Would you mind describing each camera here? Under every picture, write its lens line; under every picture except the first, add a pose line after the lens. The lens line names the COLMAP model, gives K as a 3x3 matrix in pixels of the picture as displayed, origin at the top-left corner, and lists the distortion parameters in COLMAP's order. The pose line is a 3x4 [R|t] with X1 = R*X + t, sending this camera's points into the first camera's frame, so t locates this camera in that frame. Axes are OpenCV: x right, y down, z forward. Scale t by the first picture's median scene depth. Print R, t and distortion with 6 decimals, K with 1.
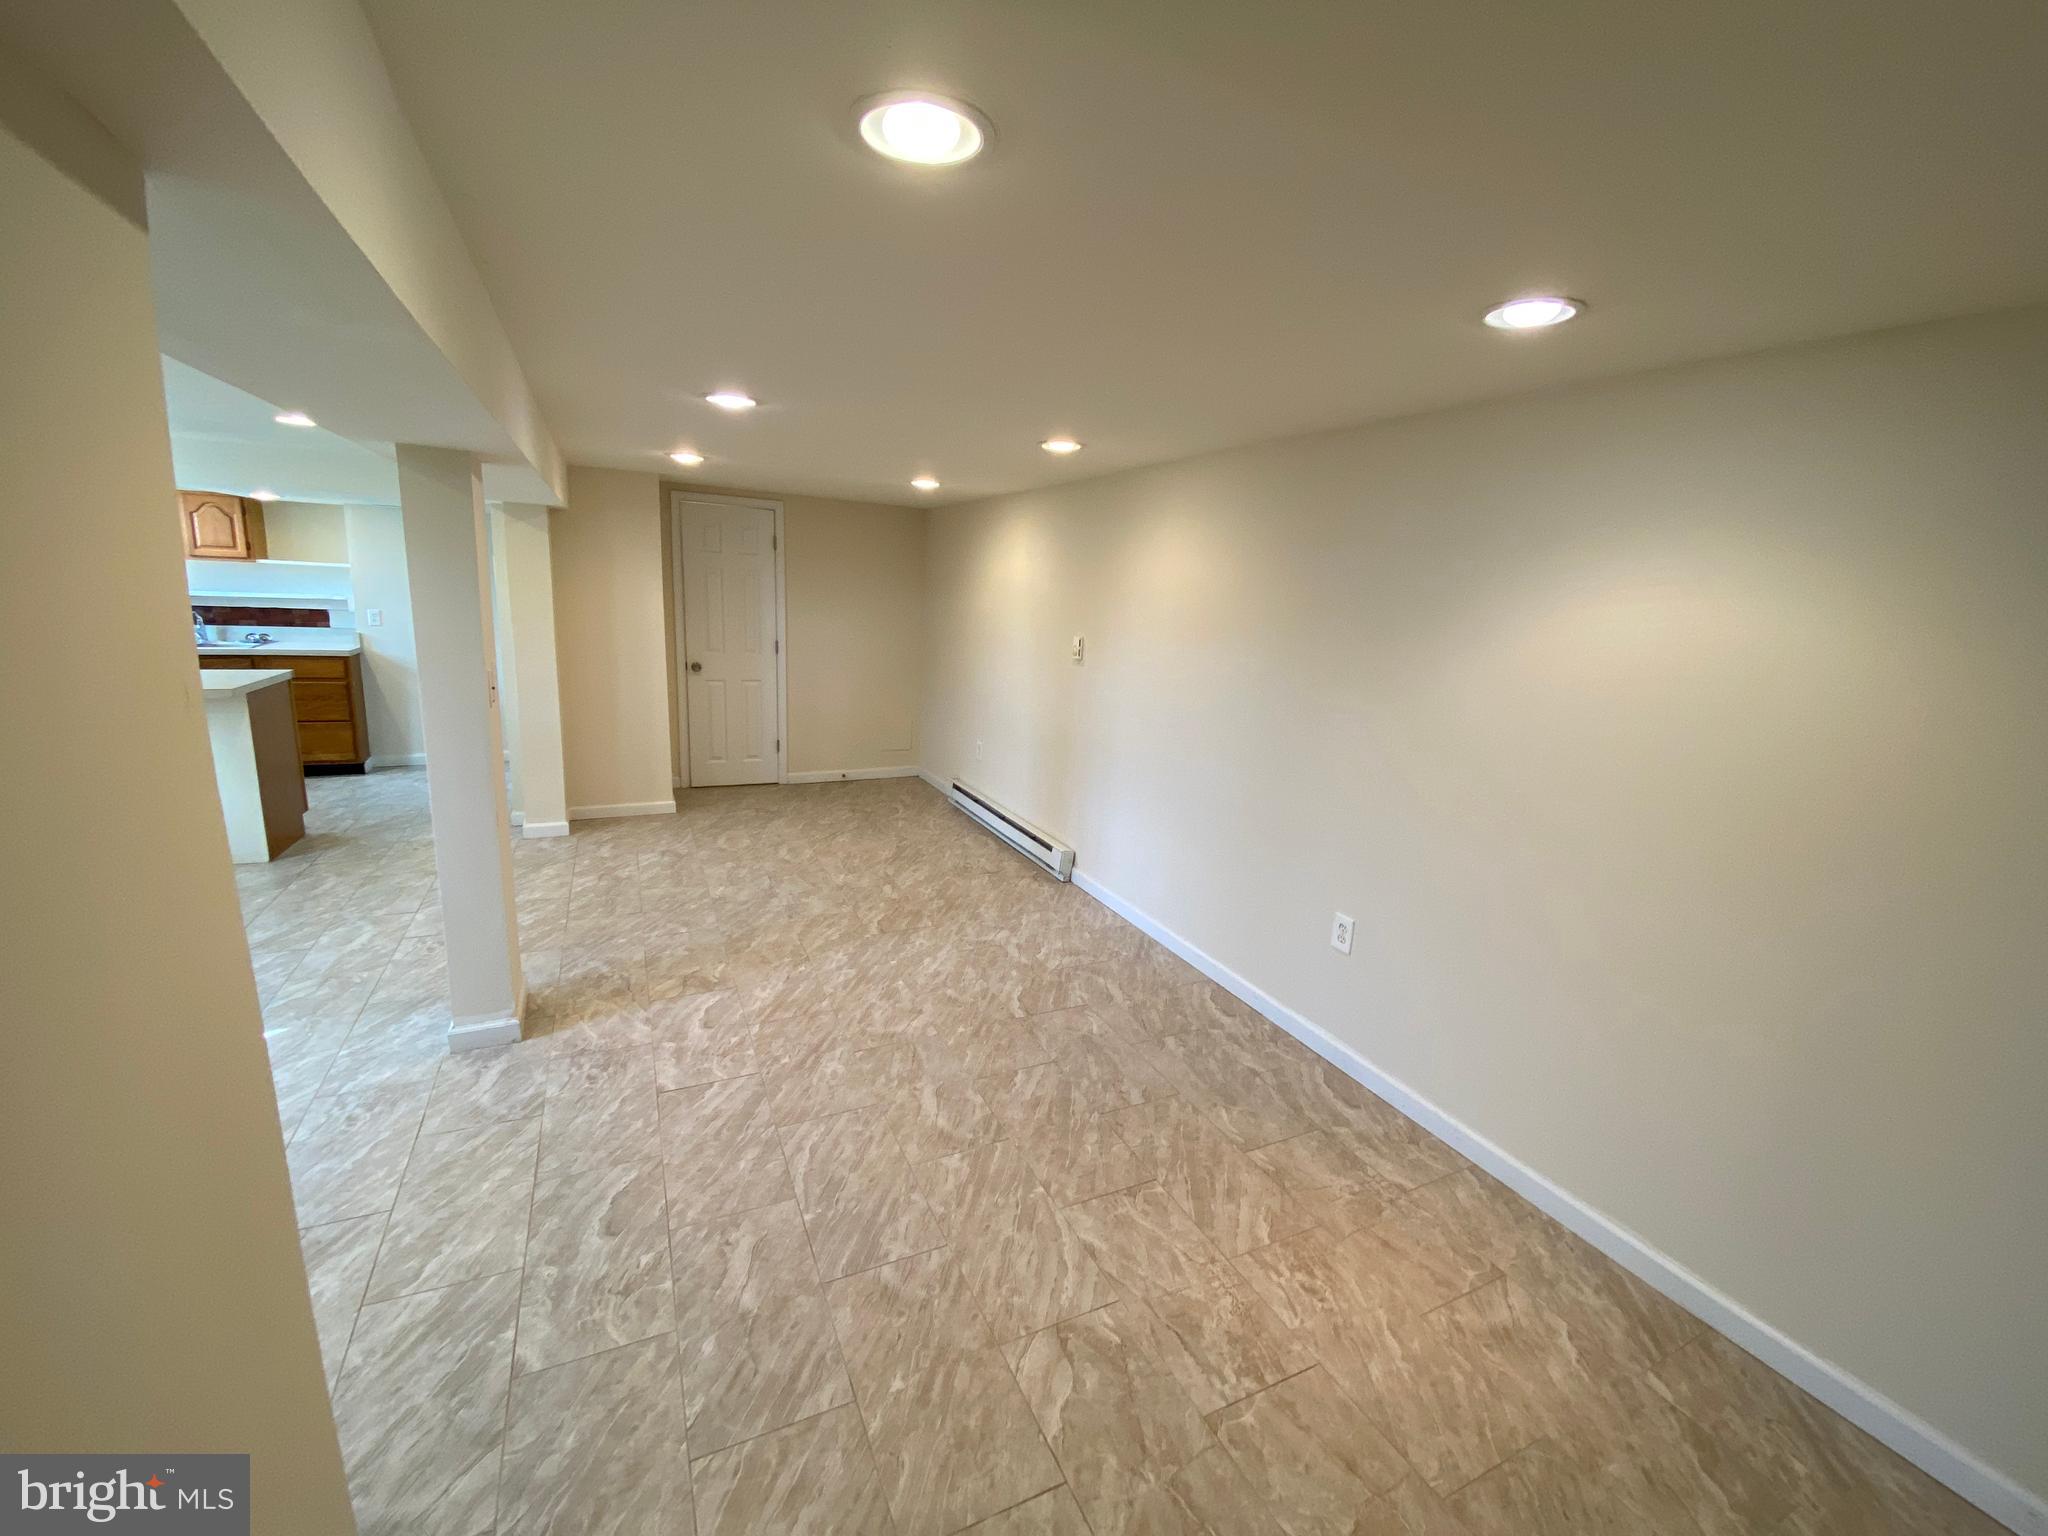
lens RADIAL K [[825.1, 0, 1028.3], [0, 825.1, 768.6], [0, 0, 1]] dist [0.040448, -0.038752]
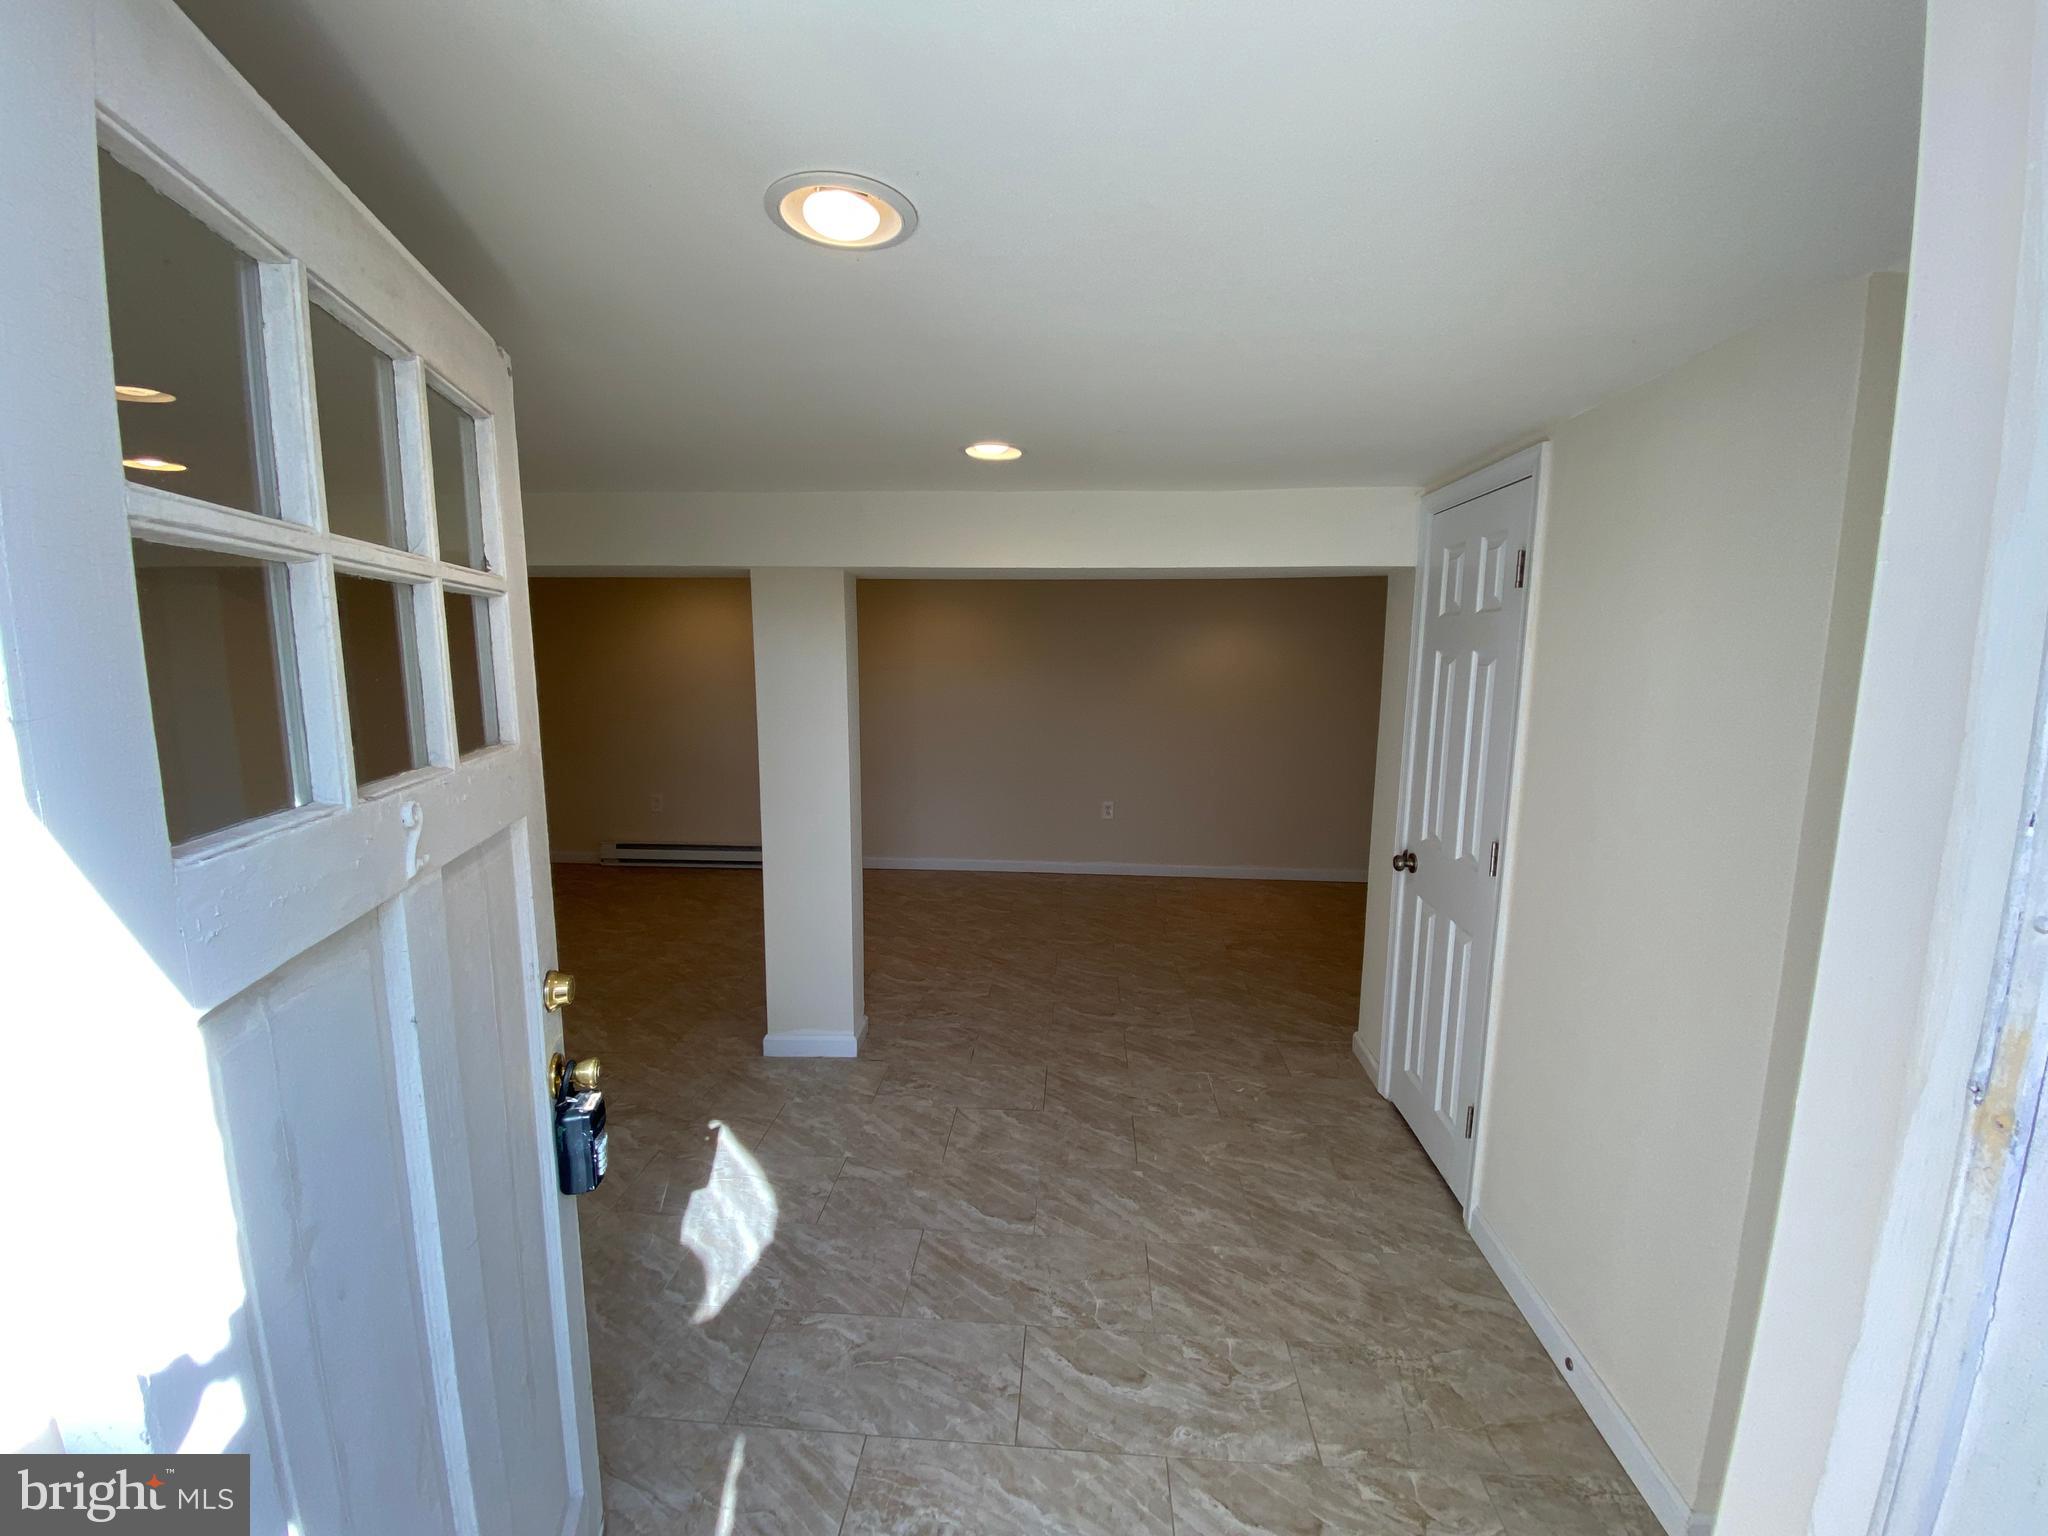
lens RADIAL K [[823.9, 0, 1012.2], [0, 823.9, 770.4], [0, 0, 1]] dist [0.014403, -0.023045]
pose [[0.505561, -0.176109, 0.844626, -1.188696], [0.205340, 0.975378, 0.080462, -0.090153], [-0.837999, 0.132757, 0.529275, 0.091289]]
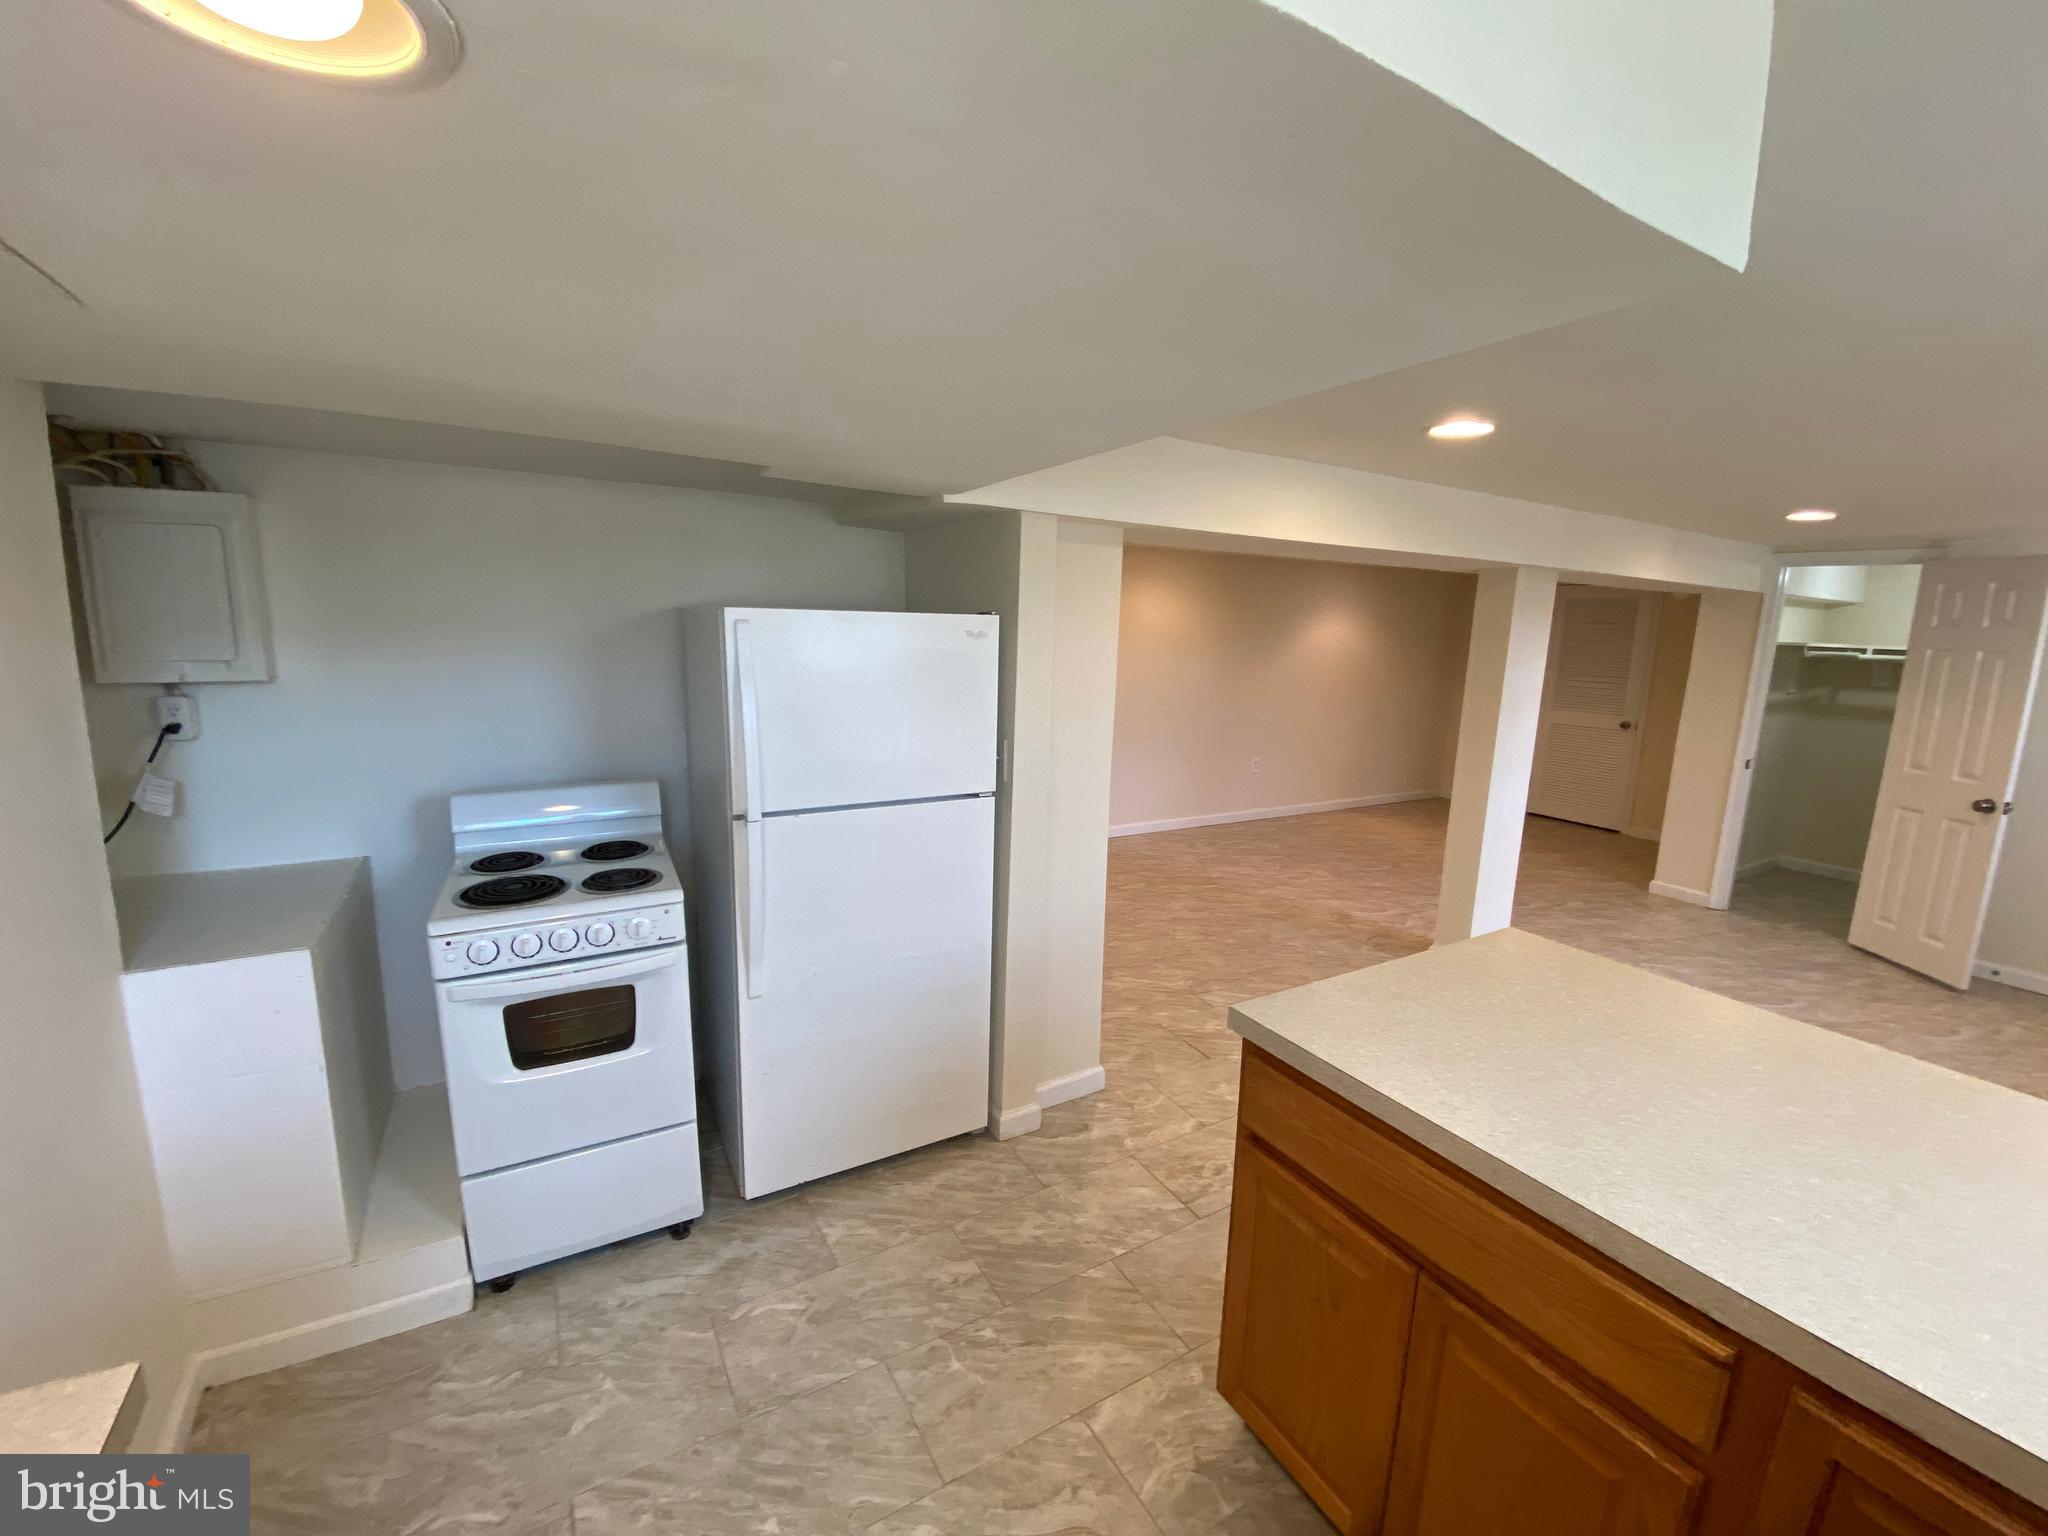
lens RADIAL K [[826.3, 0, 1026.8], [0, 826.3, 764.0], [0, 0, 1]] dist [0.046118, -0.036434]
pose [[-0.085185, -0.217678, 0.972296, -1.583781], [0.178244, 0.956772, 0.229819, -0.399075], [-0.980292, 0.192883, -0.042703, 1.451404]]
